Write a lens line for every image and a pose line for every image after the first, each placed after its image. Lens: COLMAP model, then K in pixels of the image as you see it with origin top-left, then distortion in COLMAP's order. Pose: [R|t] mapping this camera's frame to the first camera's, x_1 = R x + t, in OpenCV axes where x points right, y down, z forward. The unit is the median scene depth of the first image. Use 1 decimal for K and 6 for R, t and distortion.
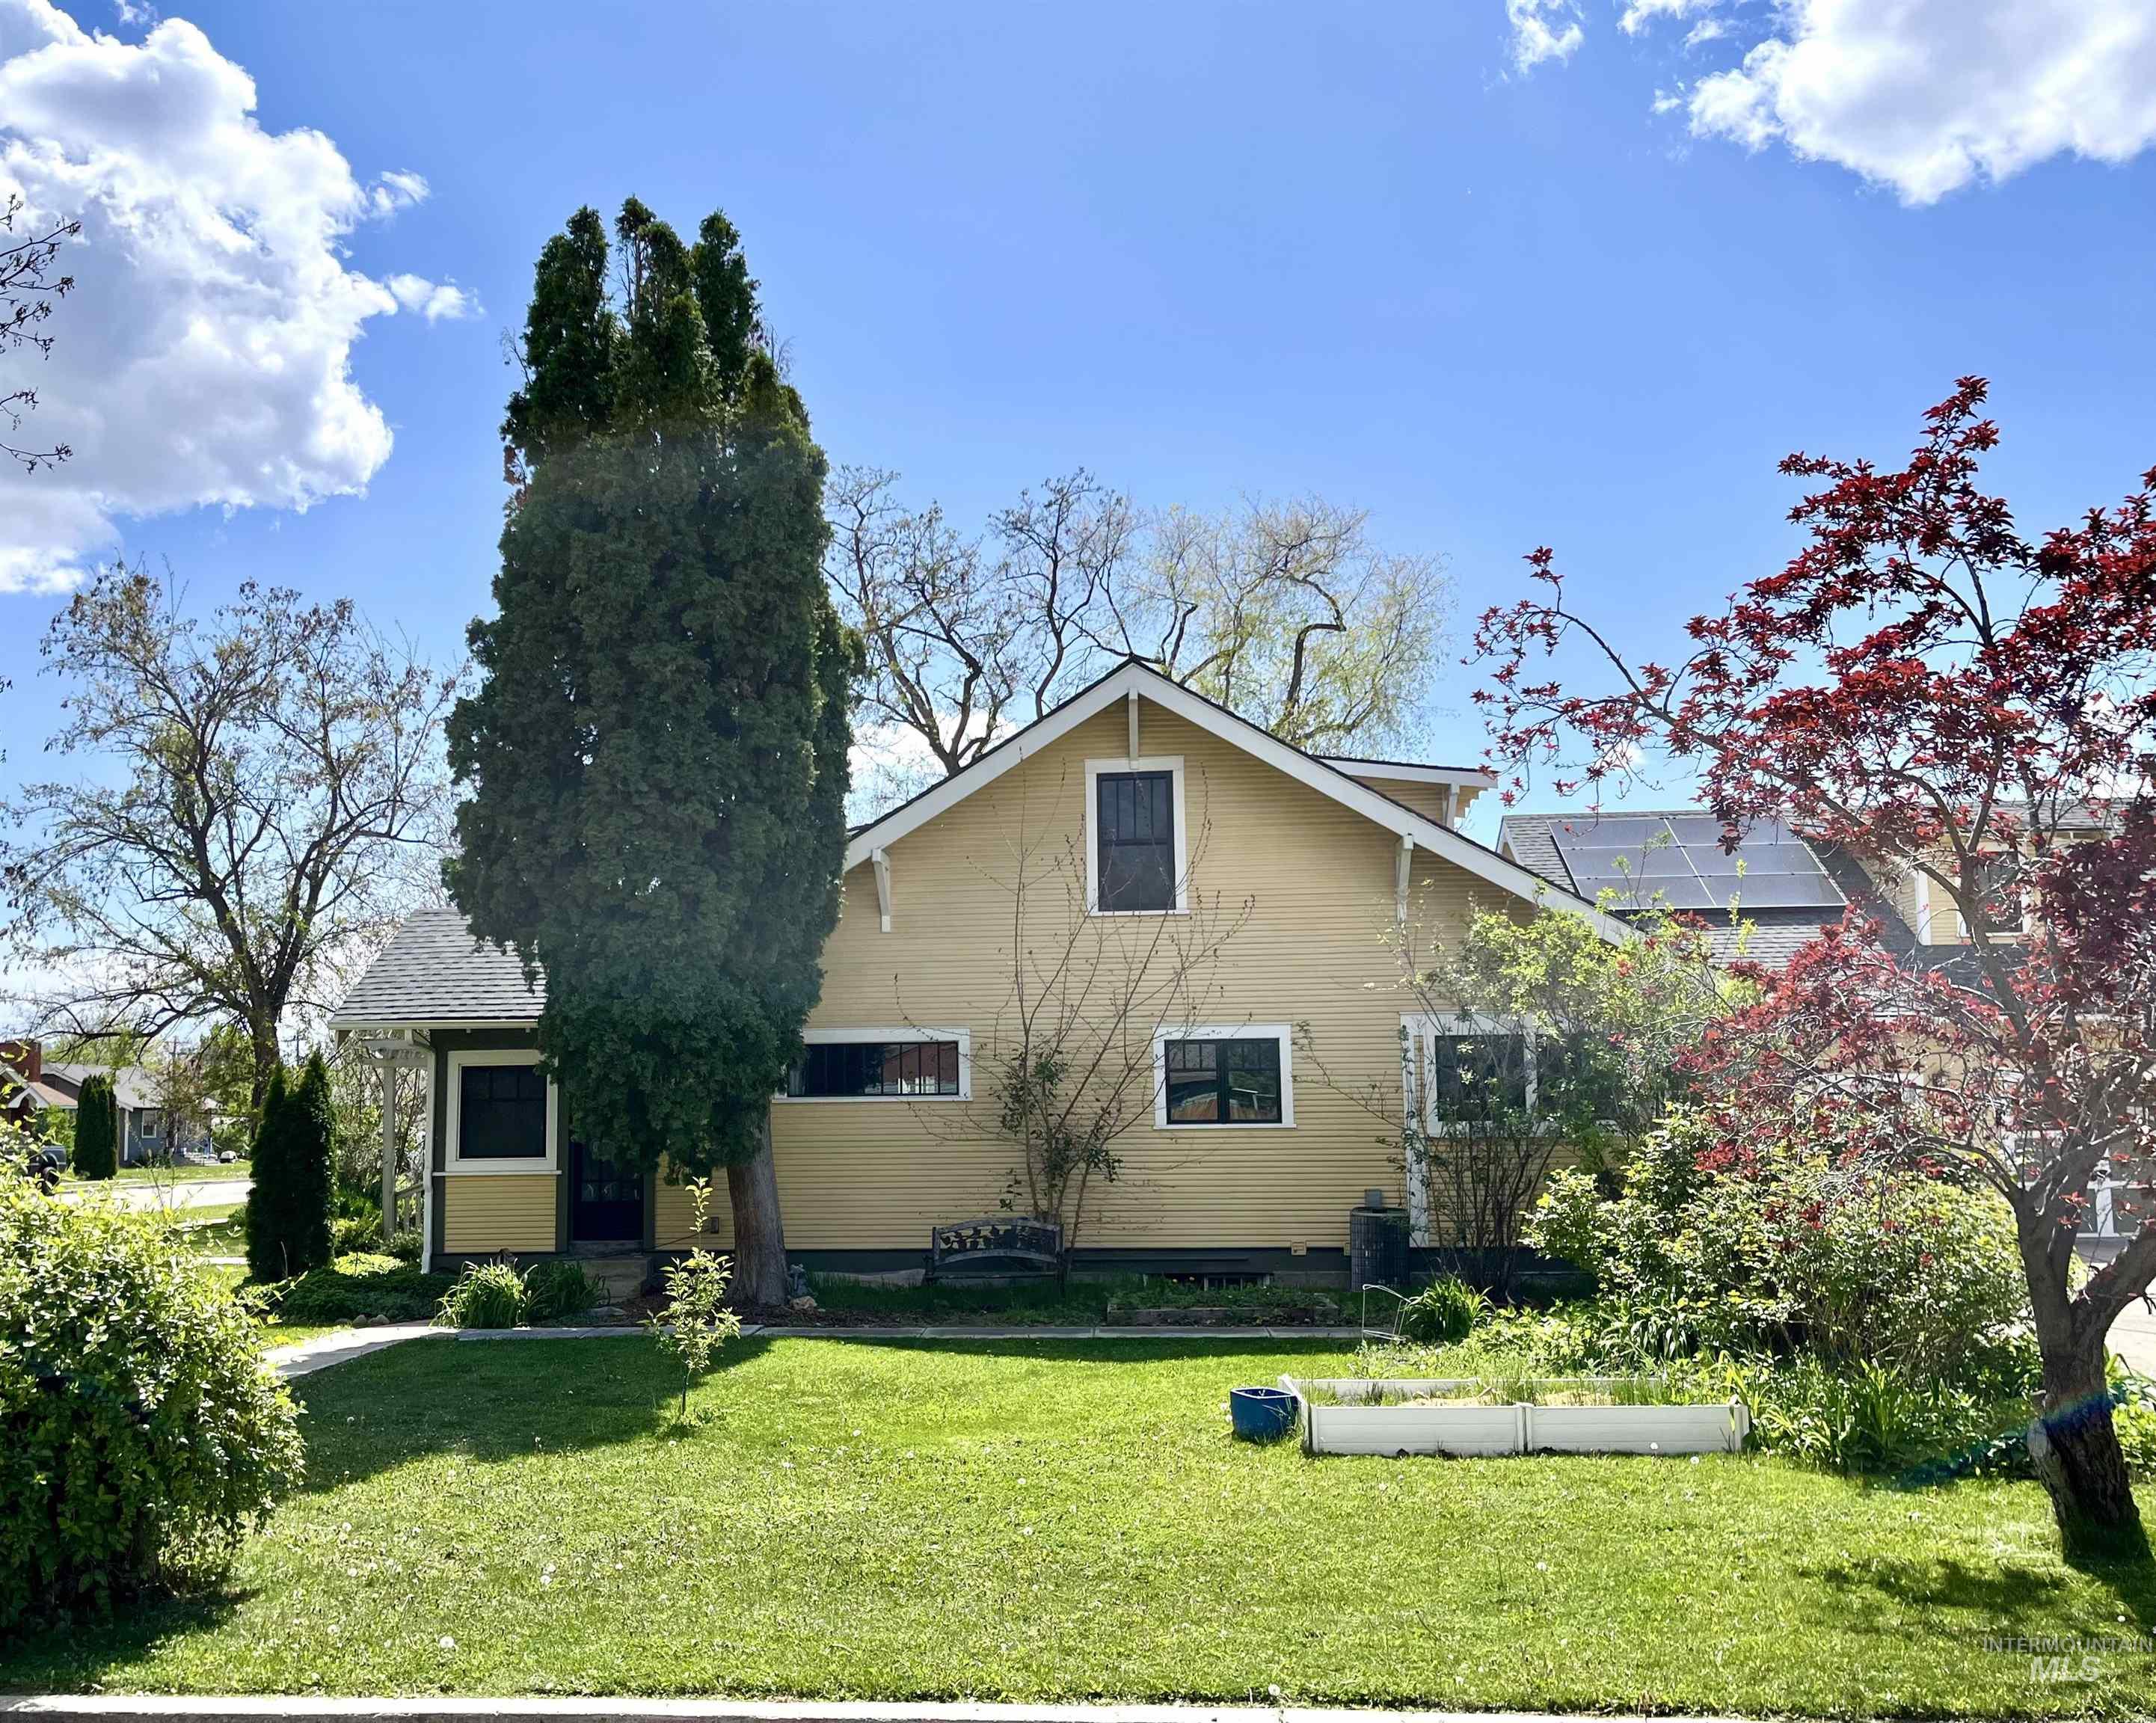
lens RADIAL K [[1763.7, 0, 1038.4], [0, 1763.7, 960.2], [0, 0, 1]] dist [-0.009775, 0.020250]
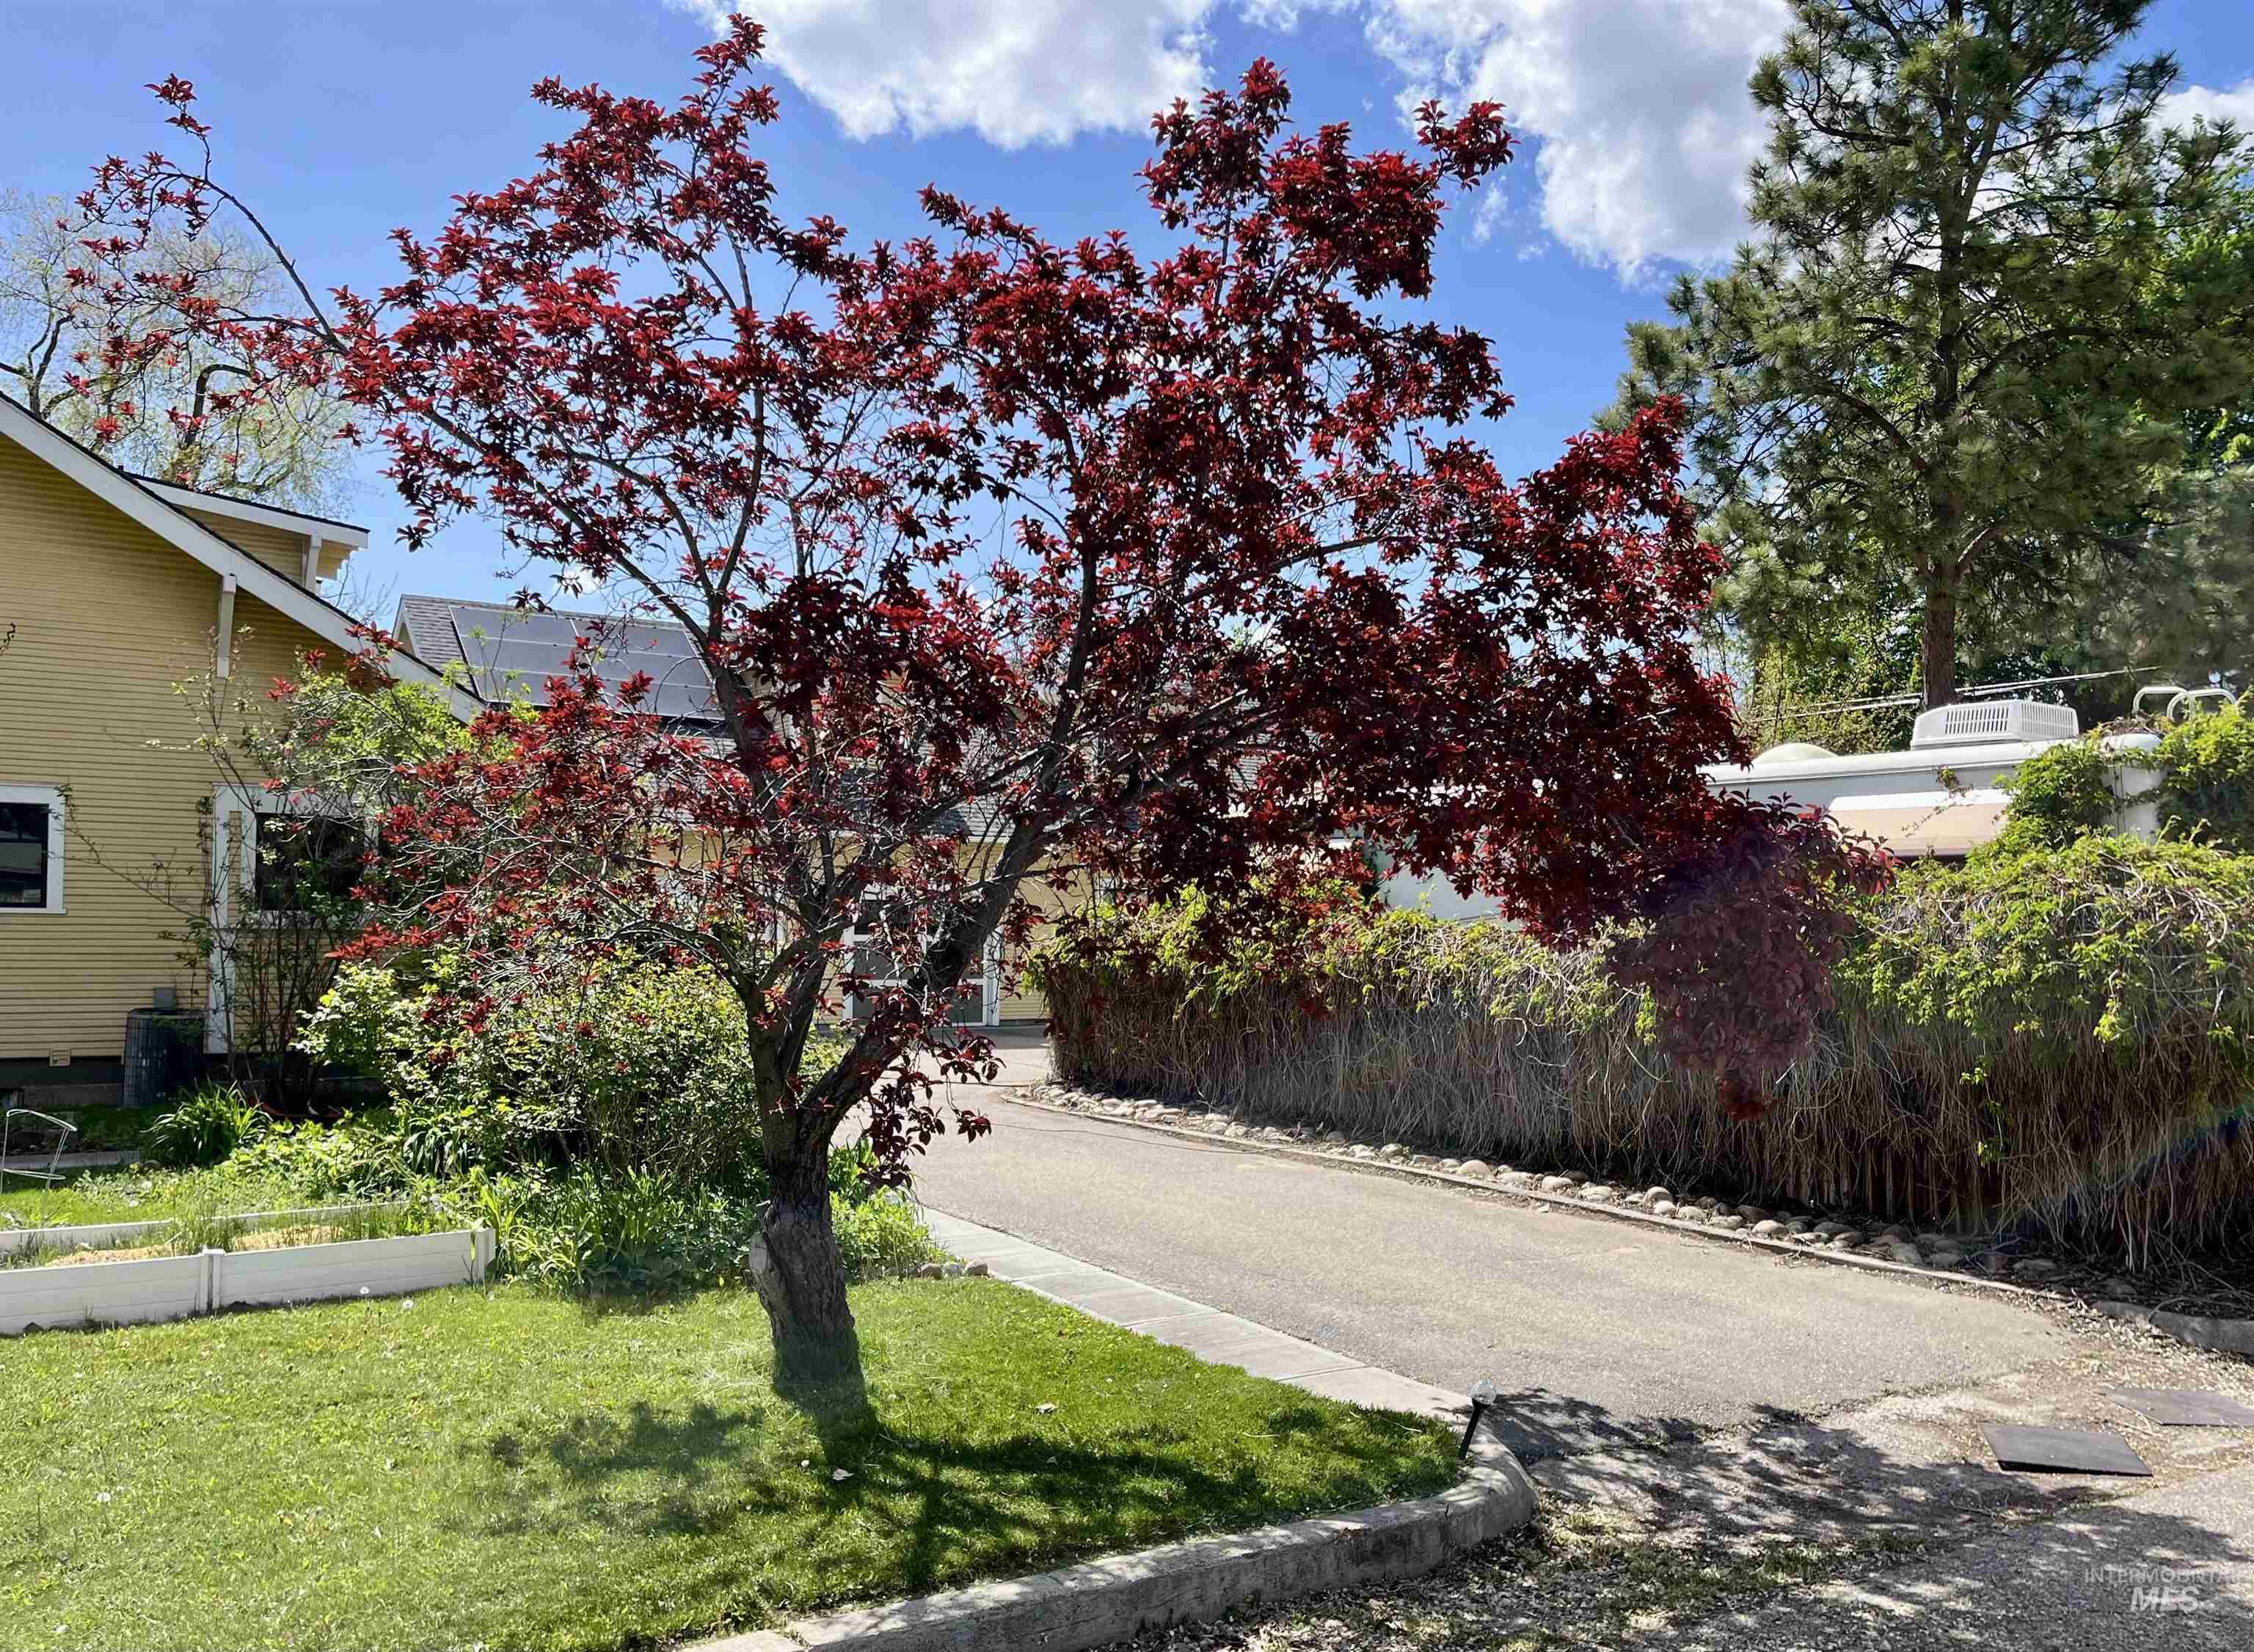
lens RADIAL K [[1733.9, 0, 1126.9], [0, 1733.9, 825.5], [0, 0, 1]] dist [-0.003218, -0.003877]
pose [[0.795712, 0.052189, 0.603423, 0.109501], [-0.073798, 0.997212, 0.011068, 0.017503], [-0.601163, -0.053339, 0.797344, 0.118589]]
